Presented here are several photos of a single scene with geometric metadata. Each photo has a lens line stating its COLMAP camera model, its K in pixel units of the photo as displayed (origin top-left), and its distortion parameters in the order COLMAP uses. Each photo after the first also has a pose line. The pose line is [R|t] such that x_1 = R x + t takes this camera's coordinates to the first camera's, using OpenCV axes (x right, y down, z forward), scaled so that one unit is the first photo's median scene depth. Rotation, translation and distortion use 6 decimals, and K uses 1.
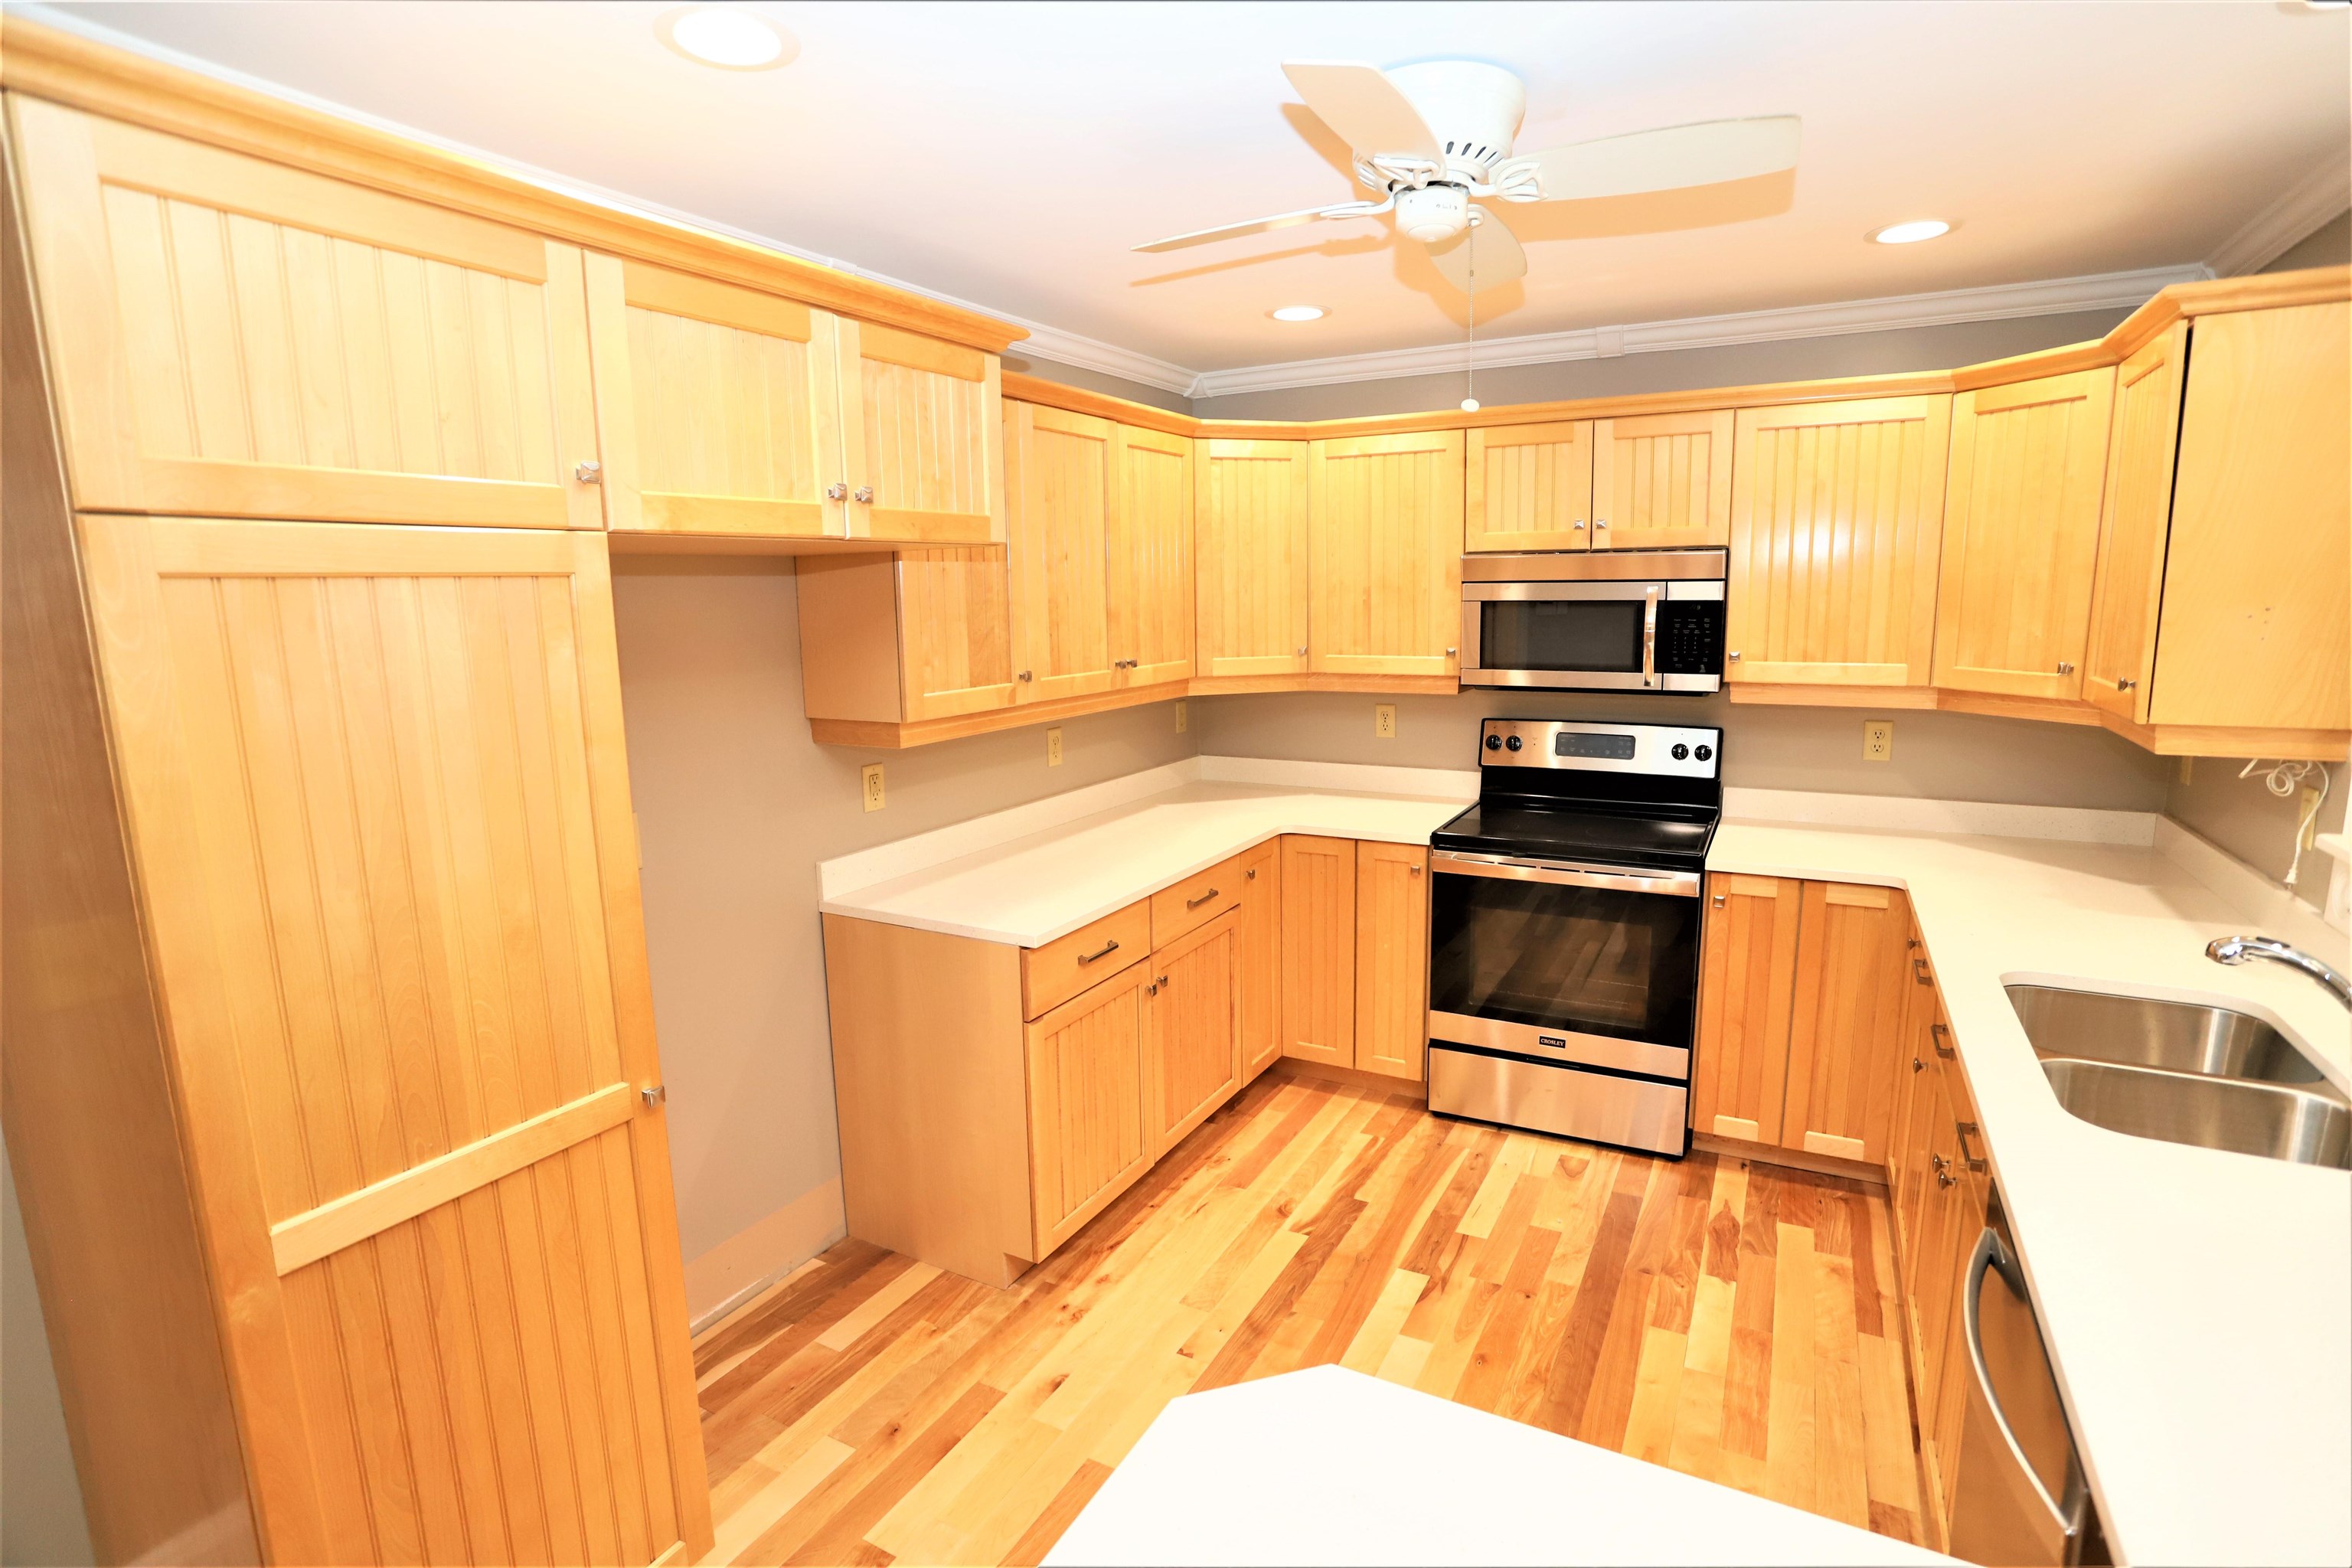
lens RADIAL K [[1143.5, 0, 1184.7], [0, 1143.5, 780.6], [0, 0, 1]] dist [-0.066517, 0.027397]
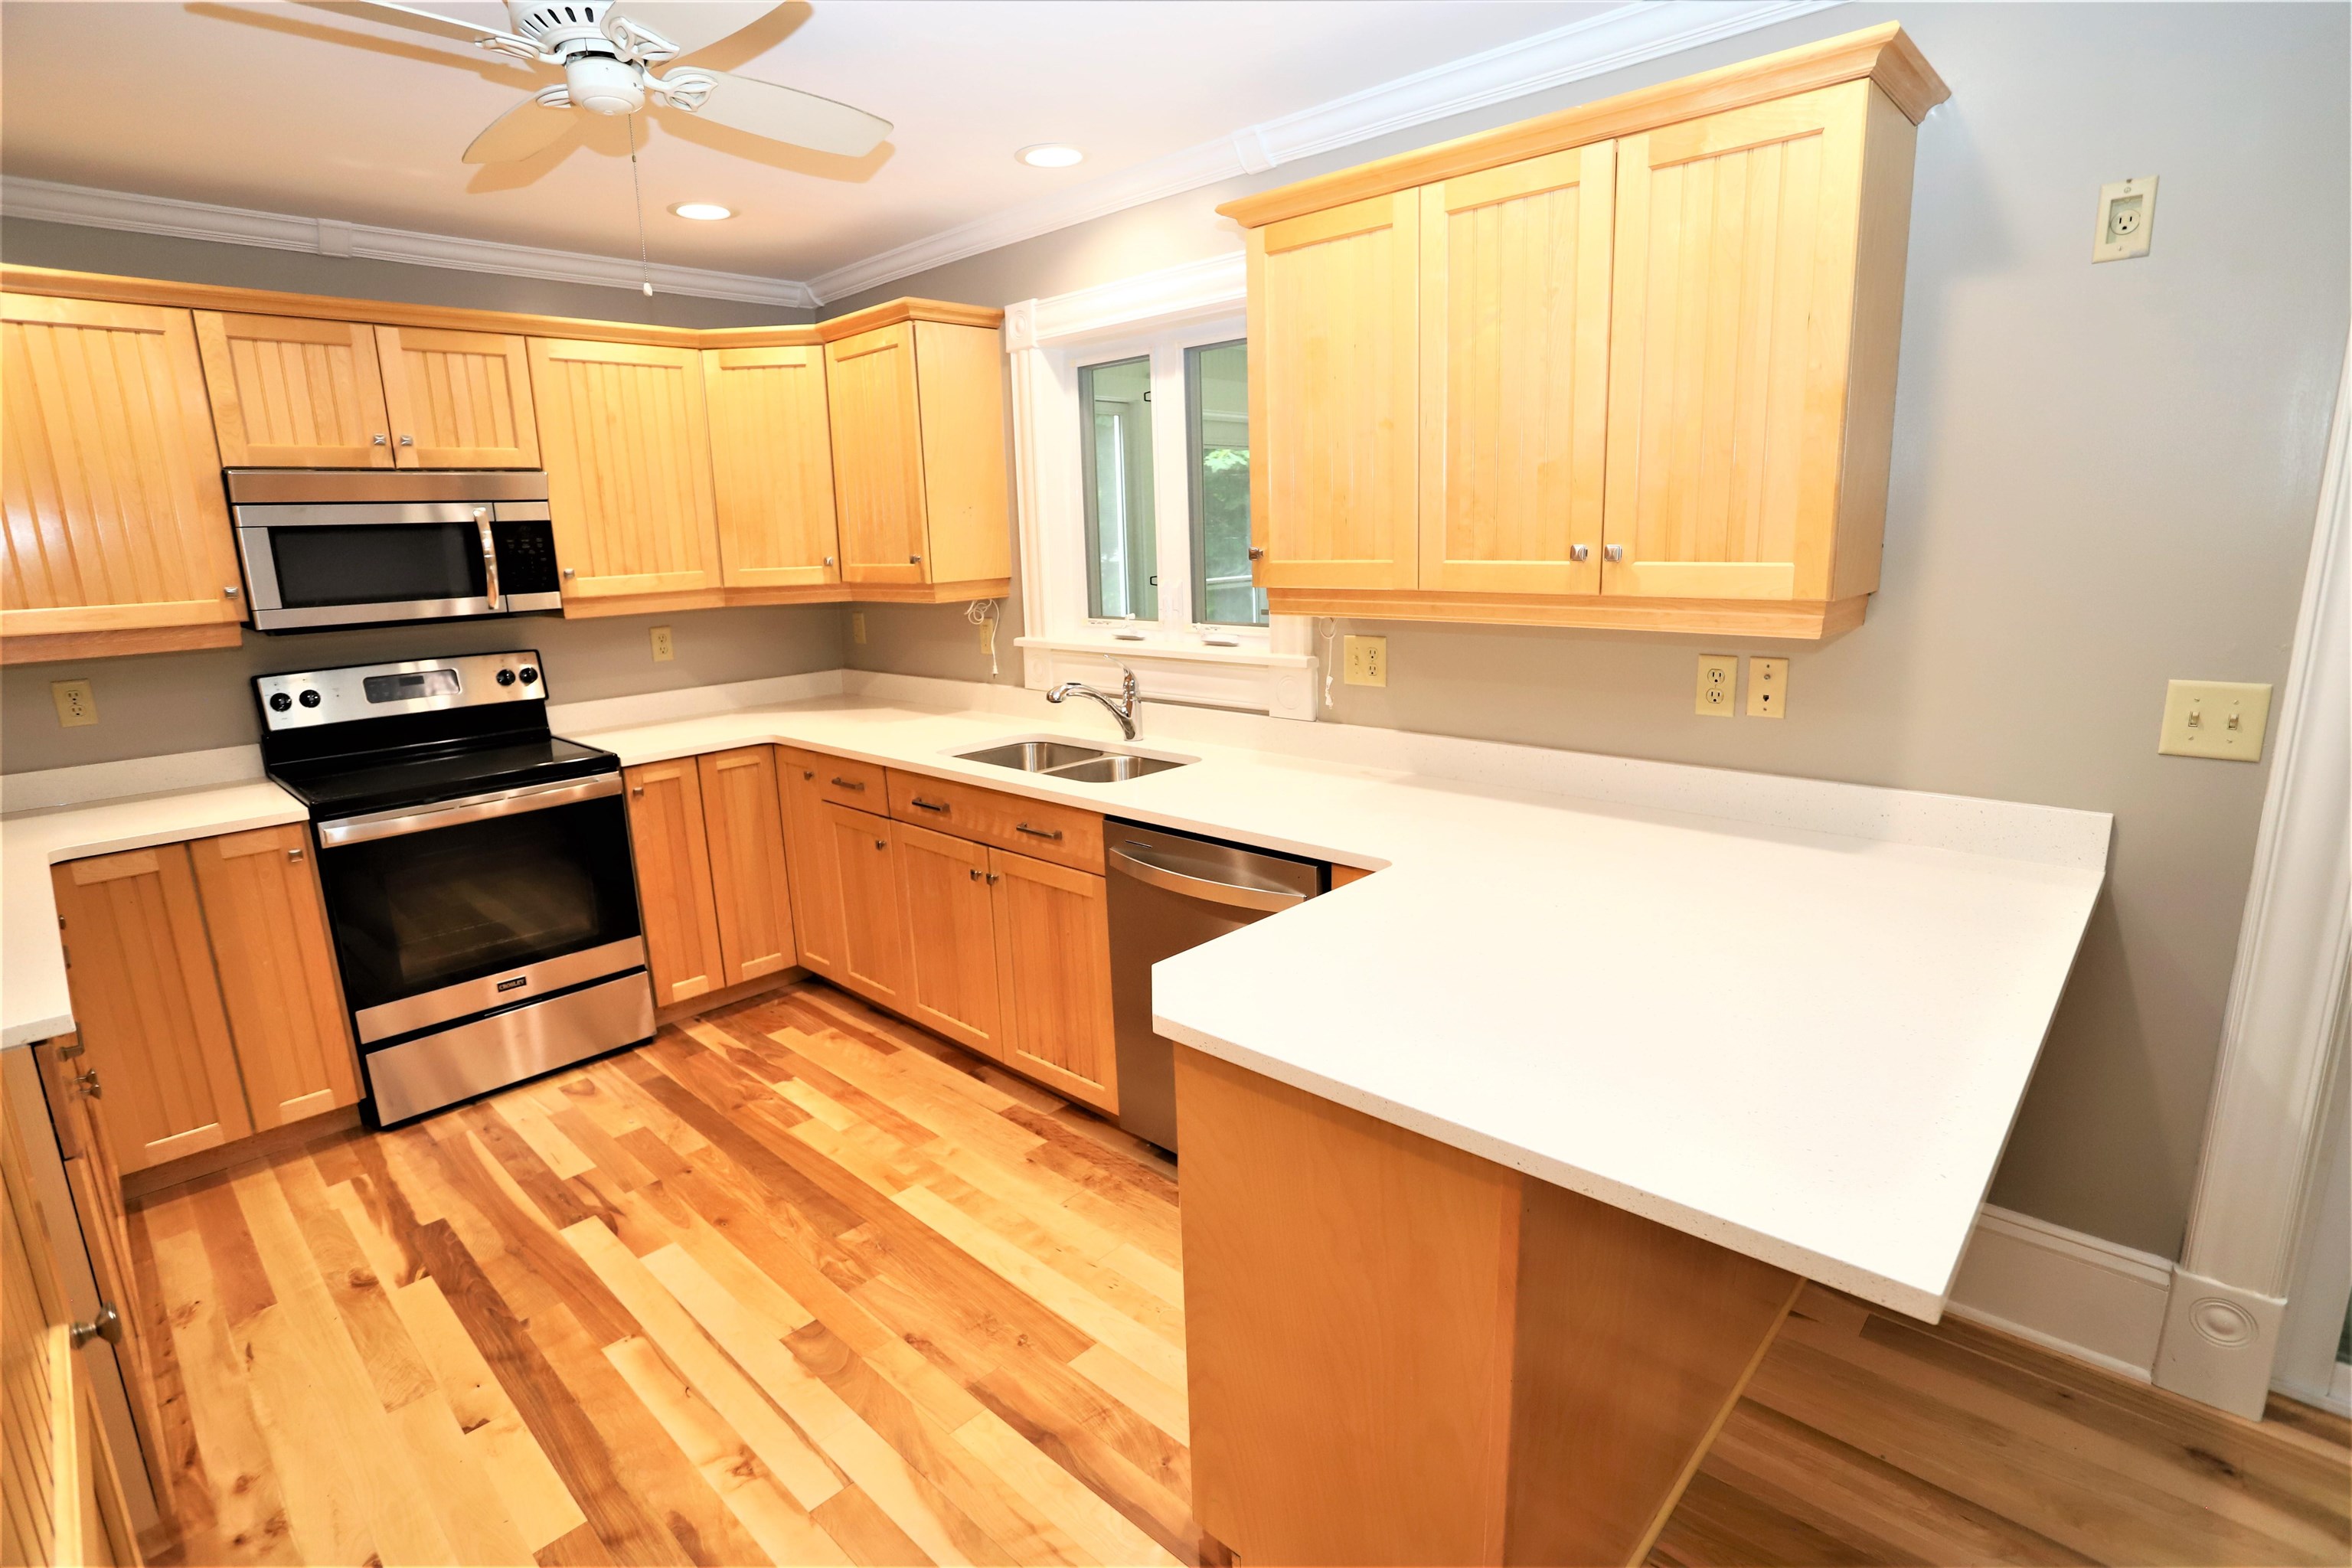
lens RADIAL K [[1143.5, 0, 1184.7], [0, 1143.5, 780.6], [0, 0, 1]] dist [-0.066517, 0.027397]
pose [[0.250775, -0.196853, 0.947819, -0.413075], [0.185682, 0.970707, 0.152479, 0.026309], [-0.950071, 0.137755, 0.279981, 0.179970]]
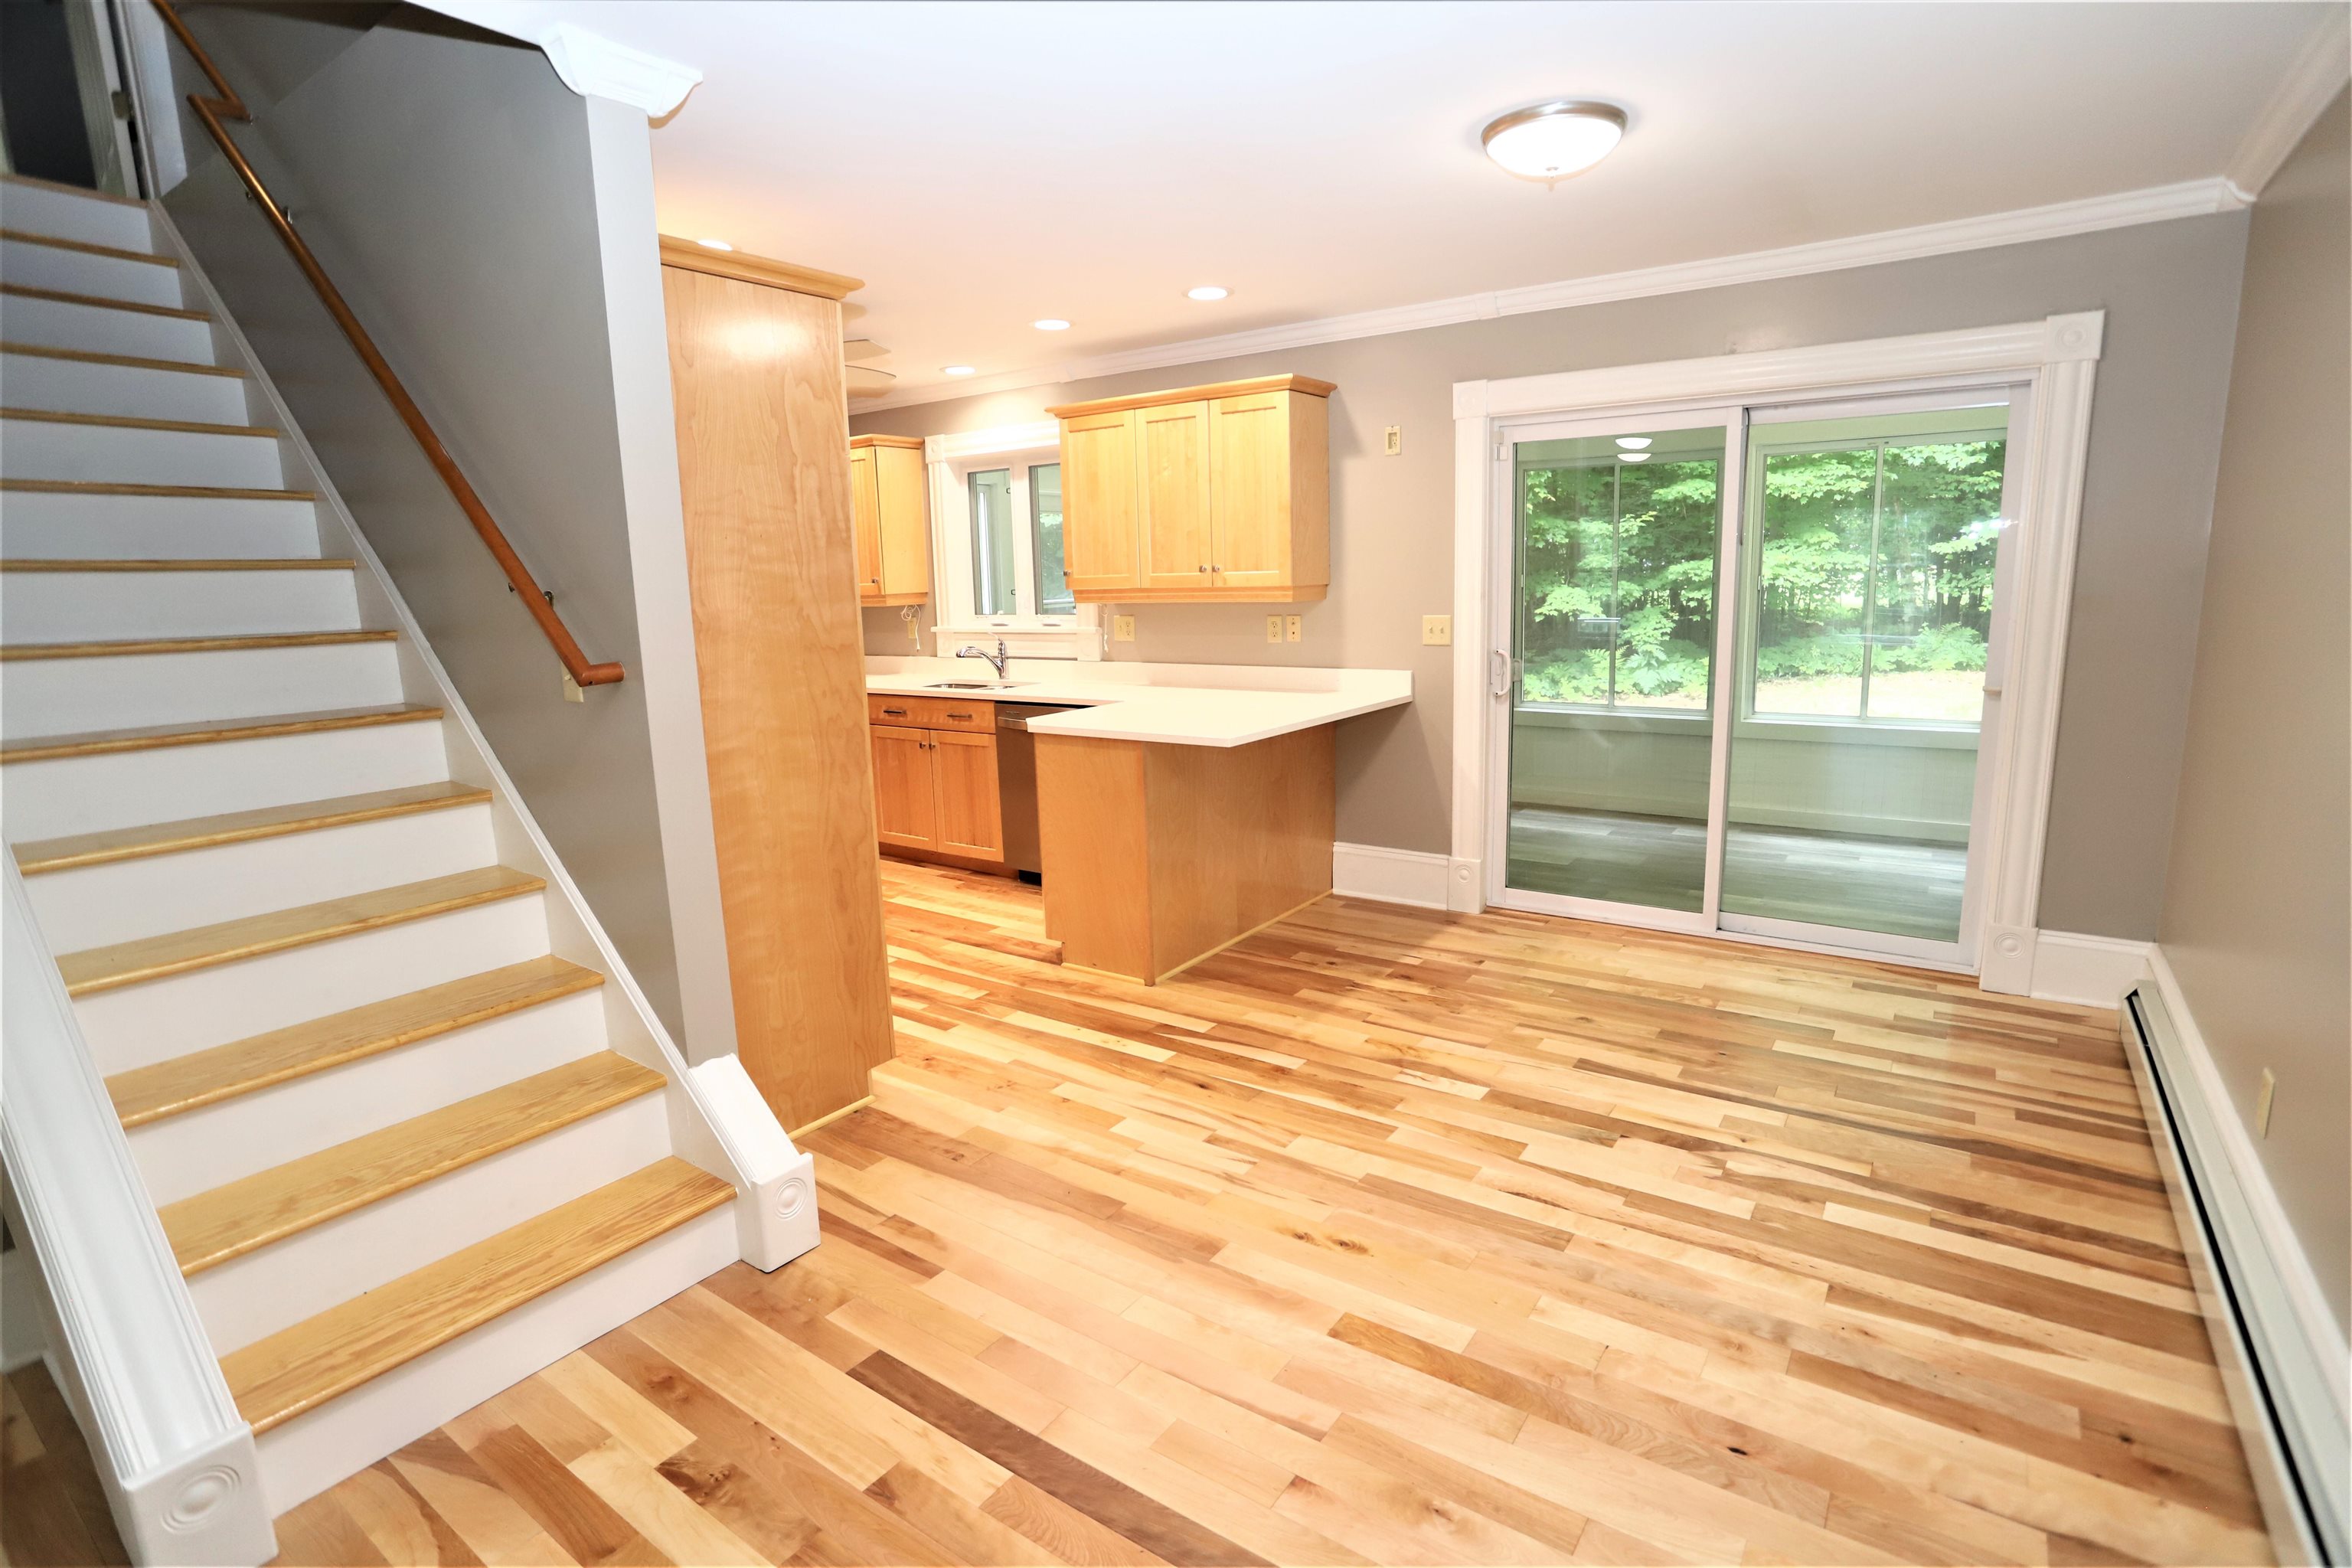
lens RADIAL K [[1143.5, 0, 1184.7], [0, 1143.5, 780.6], [0, 0, 1]] dist [-0.066517, 0.027397]
pose [[0.112090, -0.161443, 0.980496, -1.254143], [0.189692, 0.972045, 0.138366, 0.098622], [-0.975425, 0.170483, 0.139581, -0.009872]]
